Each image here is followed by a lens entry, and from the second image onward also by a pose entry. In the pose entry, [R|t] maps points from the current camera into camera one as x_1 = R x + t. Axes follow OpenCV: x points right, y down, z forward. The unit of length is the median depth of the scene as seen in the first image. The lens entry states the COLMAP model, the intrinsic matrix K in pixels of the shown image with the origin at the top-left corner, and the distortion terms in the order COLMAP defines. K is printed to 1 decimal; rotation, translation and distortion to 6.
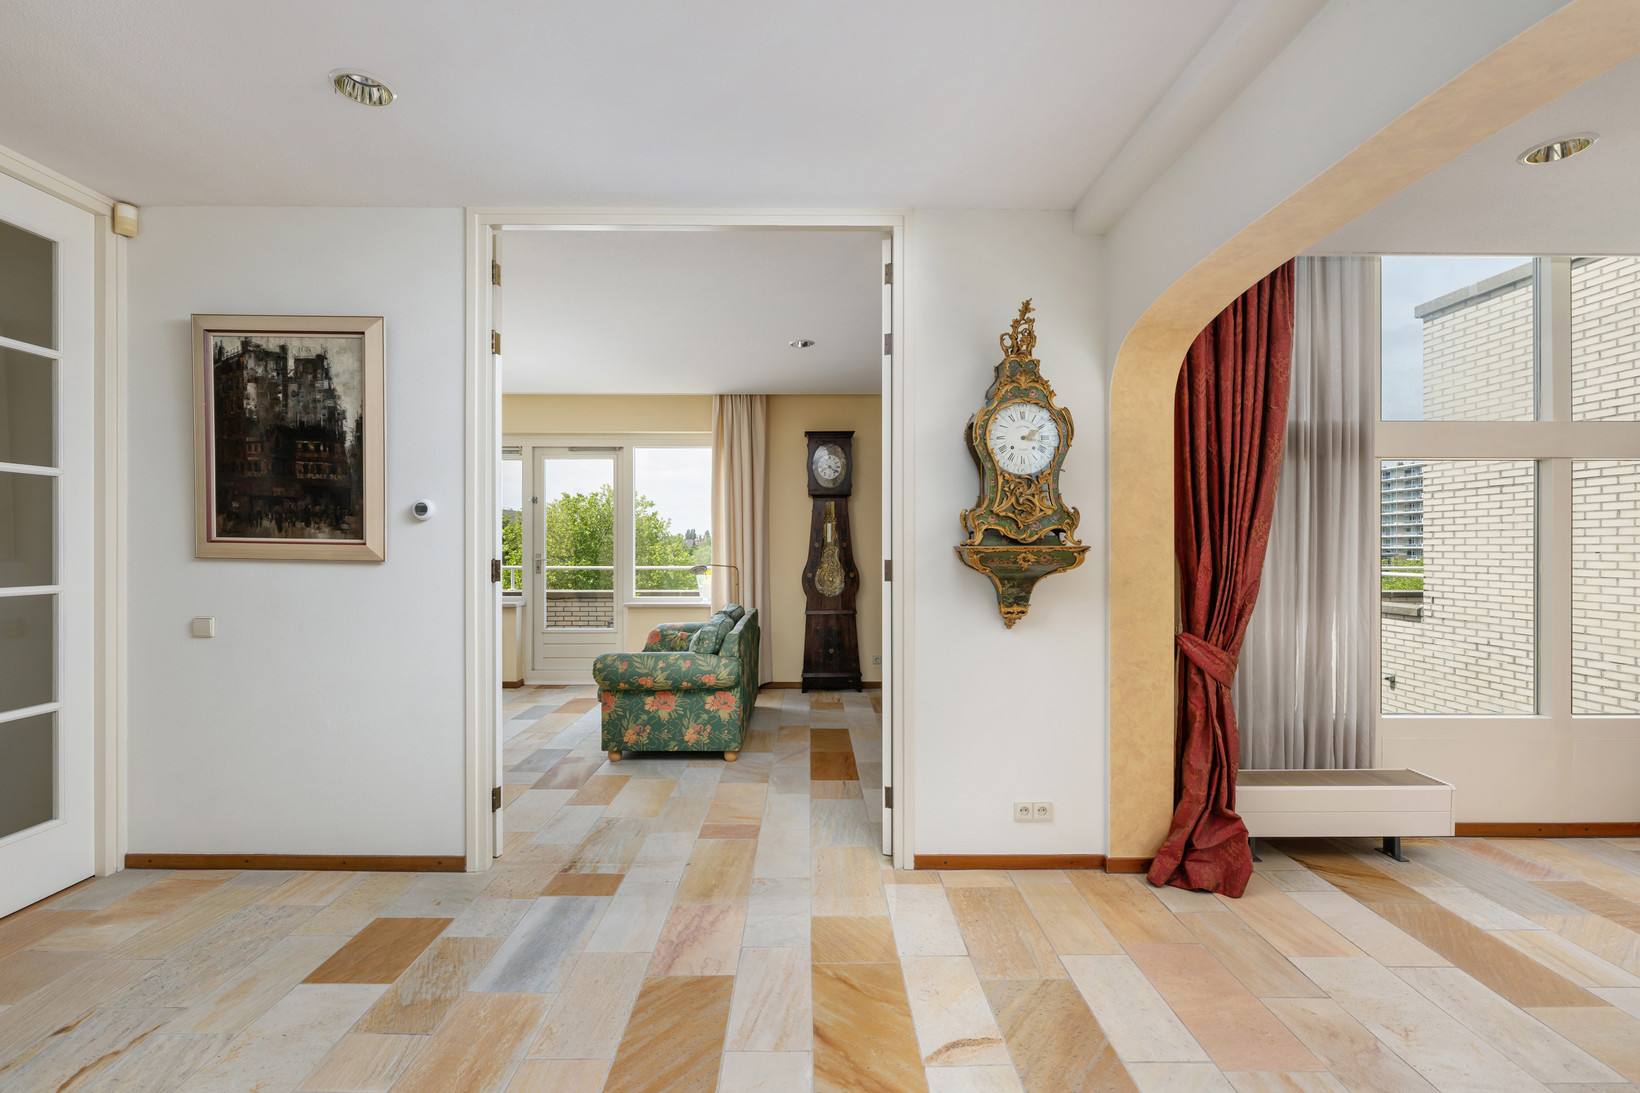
lens RADIAL K [[699.4, 0, 818.6], [0, 699.4, 550.3], [0, 0, 1]] dist [-0.002186, 0.000018]
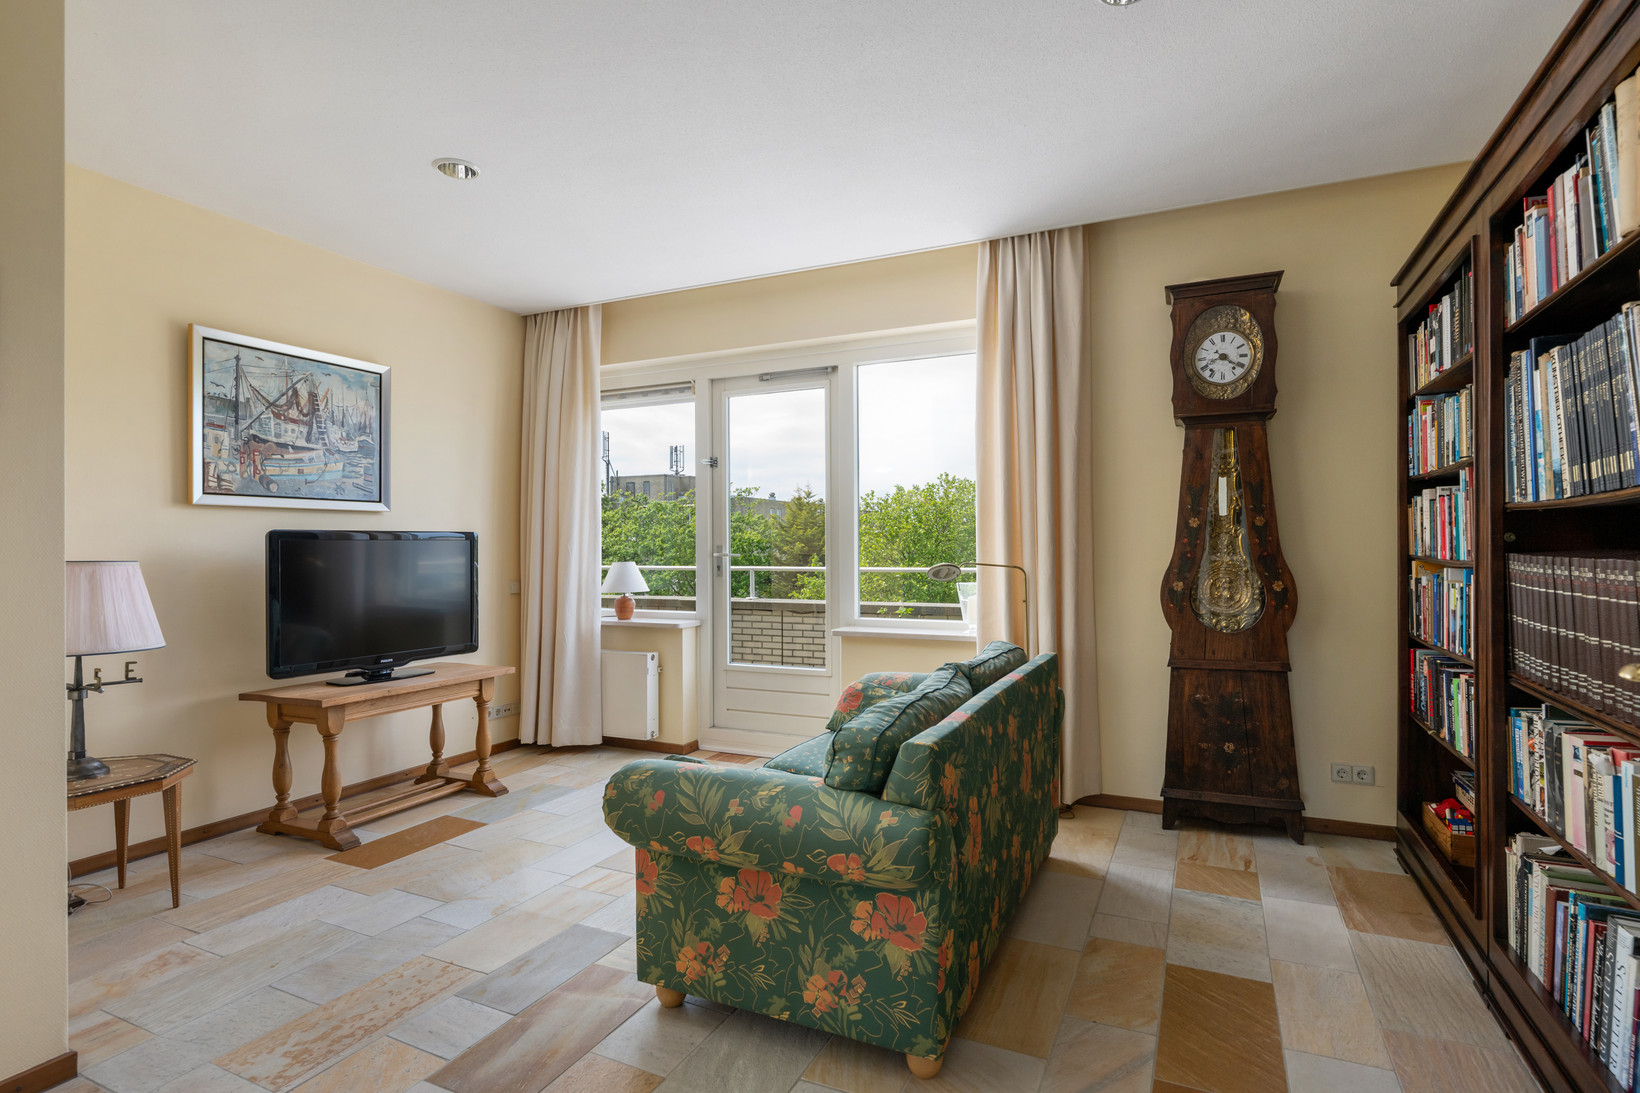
lens RADIAL K [[847.7, 0, 818.2], [0, 847.7, 548.6], [0, 0, 1]] dist [-0.001227, -0.000166]
pose [[0.901820, -0.005458, -0.432078, 0.015698], [0.003964, 0.999983, -0.004357, 0.011731], [0.432094, 0.002216, 0.901826, 0.371172]]
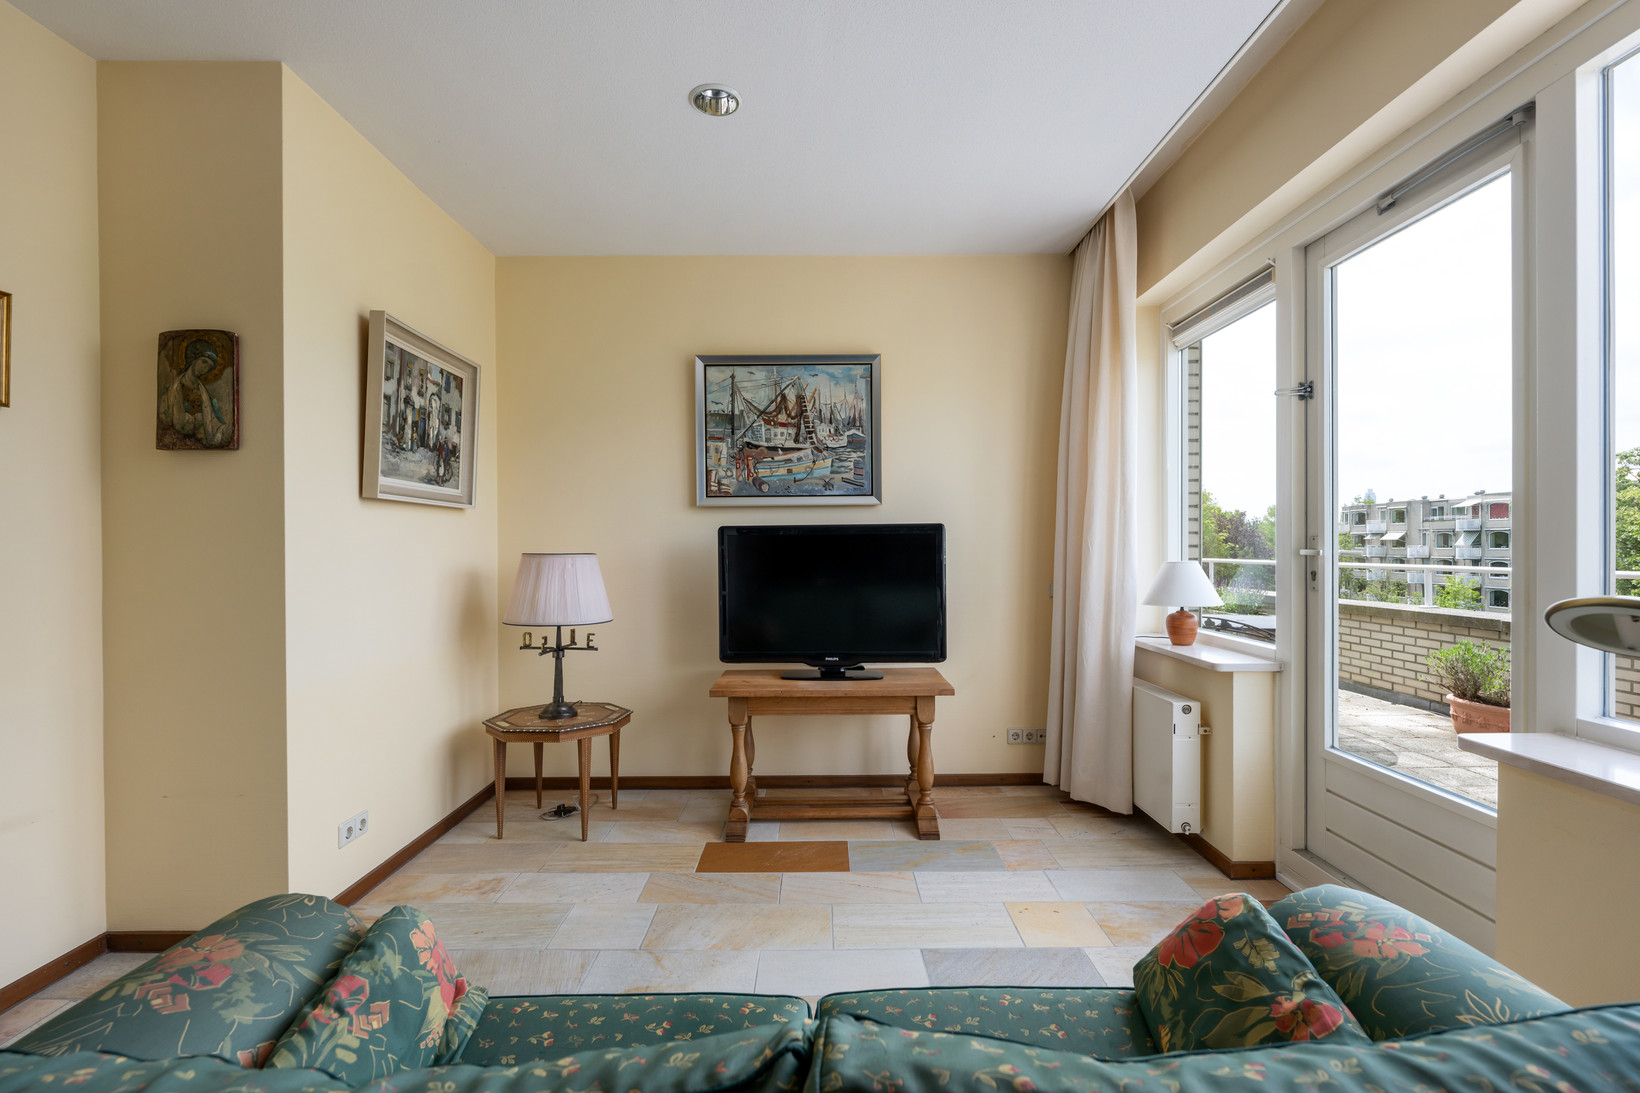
lens RADIAL K [[730.9, 0, 819.4], [0, 730.9, 551.3], [0, 0, 1]] dist [-0.001800, 0.000213]
pose [[-0.005266, 0.002361, -0.999983, -0.020160], [0.001112, 0.999997, 0.002356, 0.012441], [0.999986, -0.001099, -0.005268, 0.774357]]
